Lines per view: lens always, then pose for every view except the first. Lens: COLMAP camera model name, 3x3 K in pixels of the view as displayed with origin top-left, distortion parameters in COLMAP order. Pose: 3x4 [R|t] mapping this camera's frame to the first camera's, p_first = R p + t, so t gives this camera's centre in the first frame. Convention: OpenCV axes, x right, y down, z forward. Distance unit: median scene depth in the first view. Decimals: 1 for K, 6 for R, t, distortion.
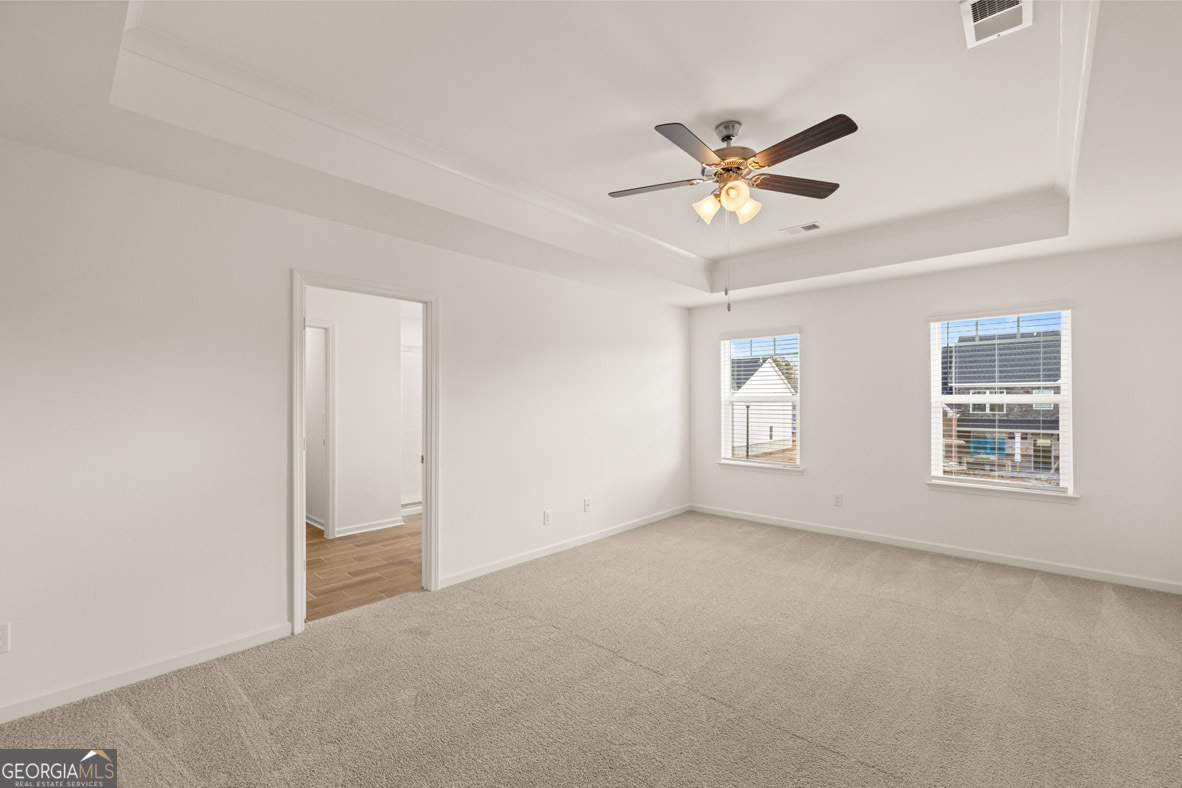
lens RADIAL K [[502.8, 0, 590.5], [0, 502.8, 399.1], [0, 0, 1]] dist [0.001337, 0.000872]
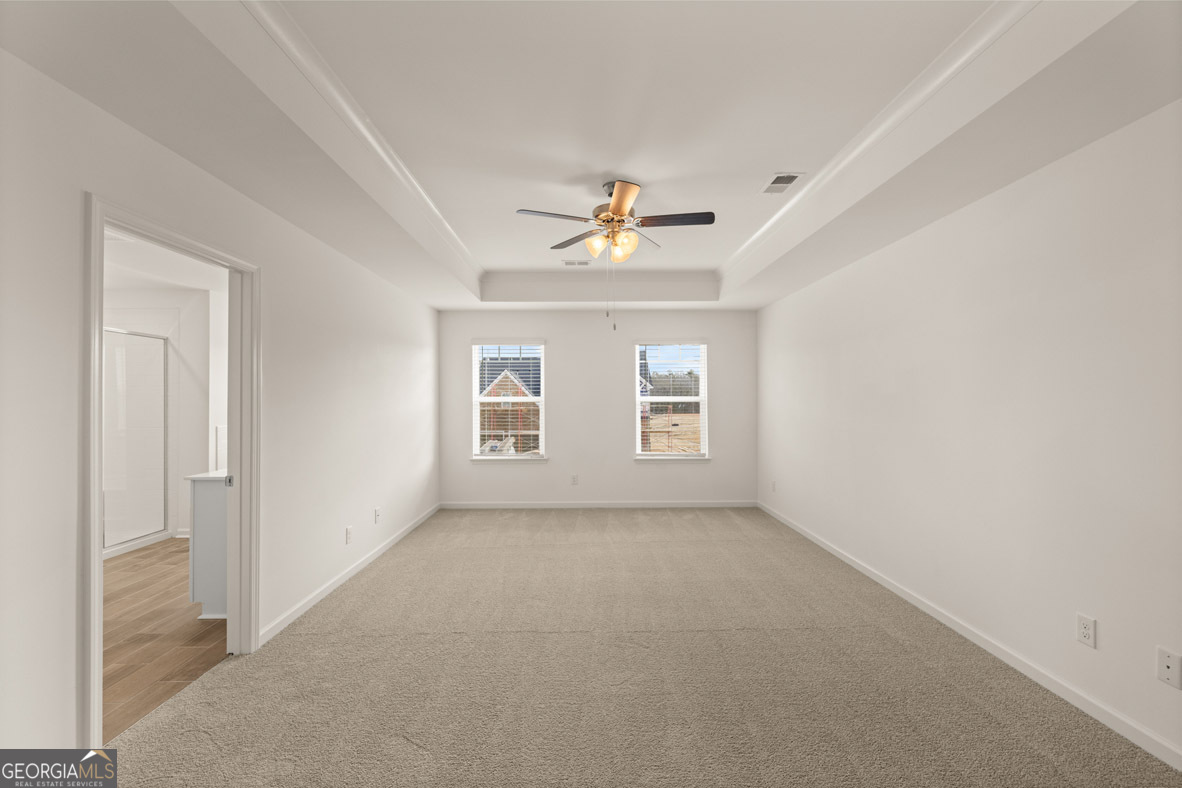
lens RADIAL K [[502.8, 0, 585.2], [0, 502.8, 390.5], [0, 0, 1]] dist [0.001337, 0.000872]
pose [[0.719903, 0.011301, 0.693982, -0.457353], [0.002006, 0.999829, -0.018361, 0.001414], [-0.694071, 0.014610, 0.719758, 0.094228]]
